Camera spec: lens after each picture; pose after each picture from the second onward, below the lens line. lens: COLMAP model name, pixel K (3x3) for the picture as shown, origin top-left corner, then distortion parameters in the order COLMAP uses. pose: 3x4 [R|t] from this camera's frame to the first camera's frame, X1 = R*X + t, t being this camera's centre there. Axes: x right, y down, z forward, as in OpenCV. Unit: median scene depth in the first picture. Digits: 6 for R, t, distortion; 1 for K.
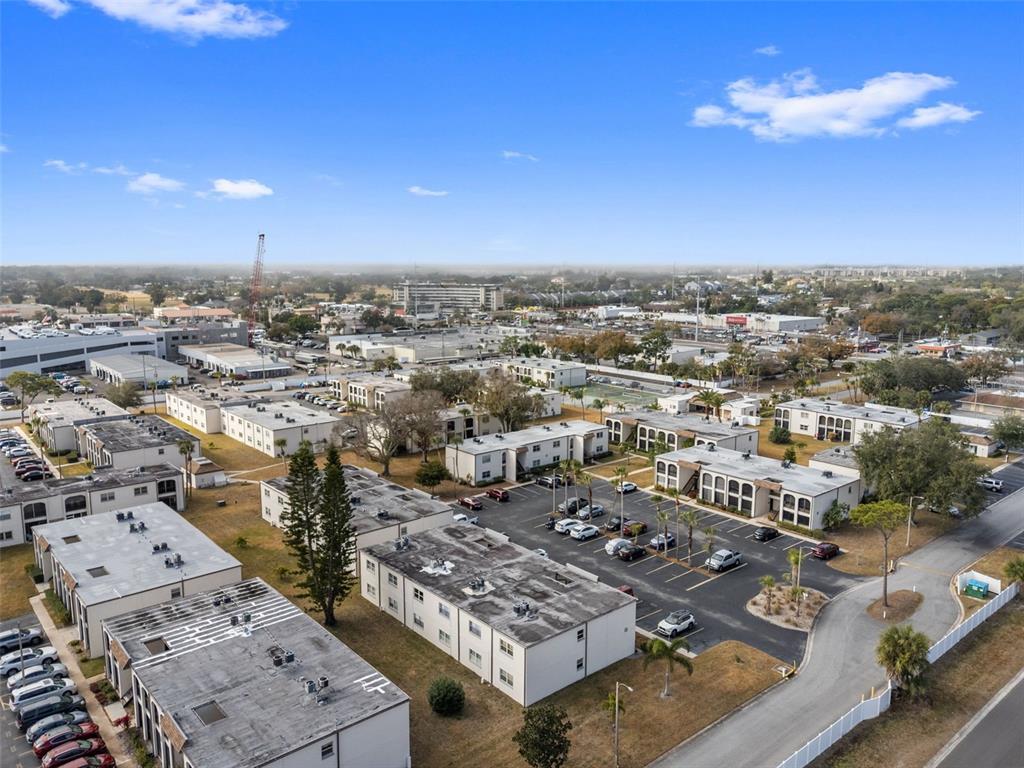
lens RADIAL K [[764.7, 0, 512.0], [0, 764.7, 384.0], [0, 0, 1]] dist [0.078465, -0.068193]
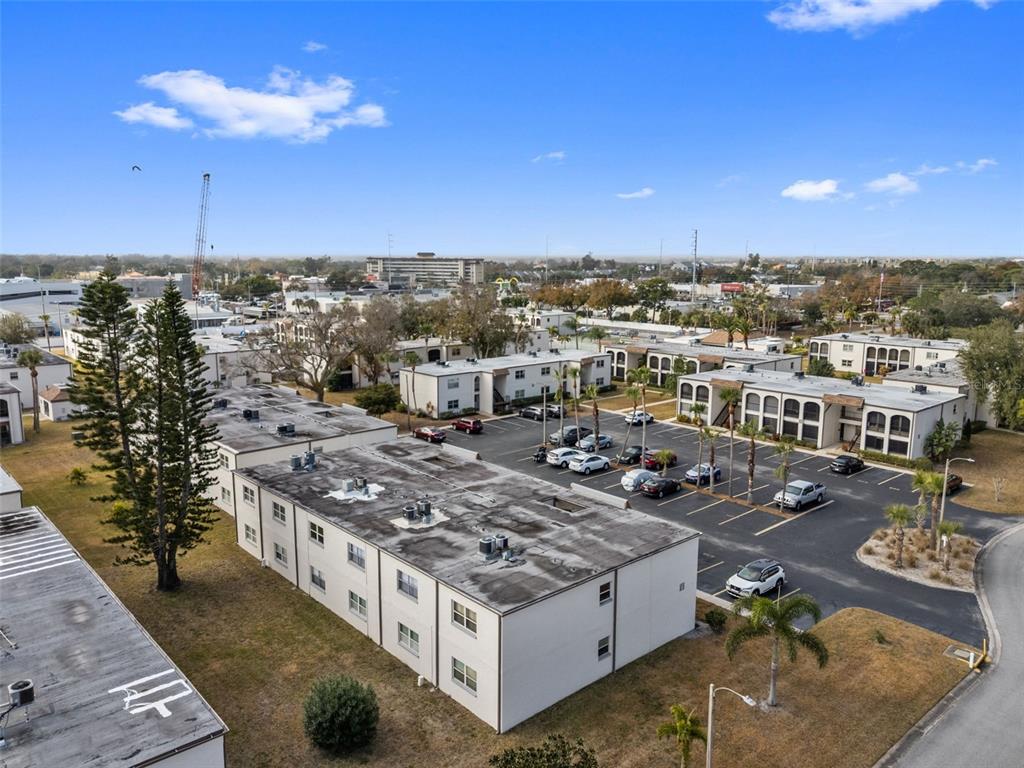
lens RADIAL K [[764.7, 0, 512.0], [0, 764.7, 384.0], [0, 0, 1]] dist [0.078465, -0.068193]
pose [[0.999724, -0.002603, 0.023338, 0.008641], [0.002448, 0.999975, 0.006664, 0.120318], [-0.023354, -0.006605, 0.999705, 0.319522]]
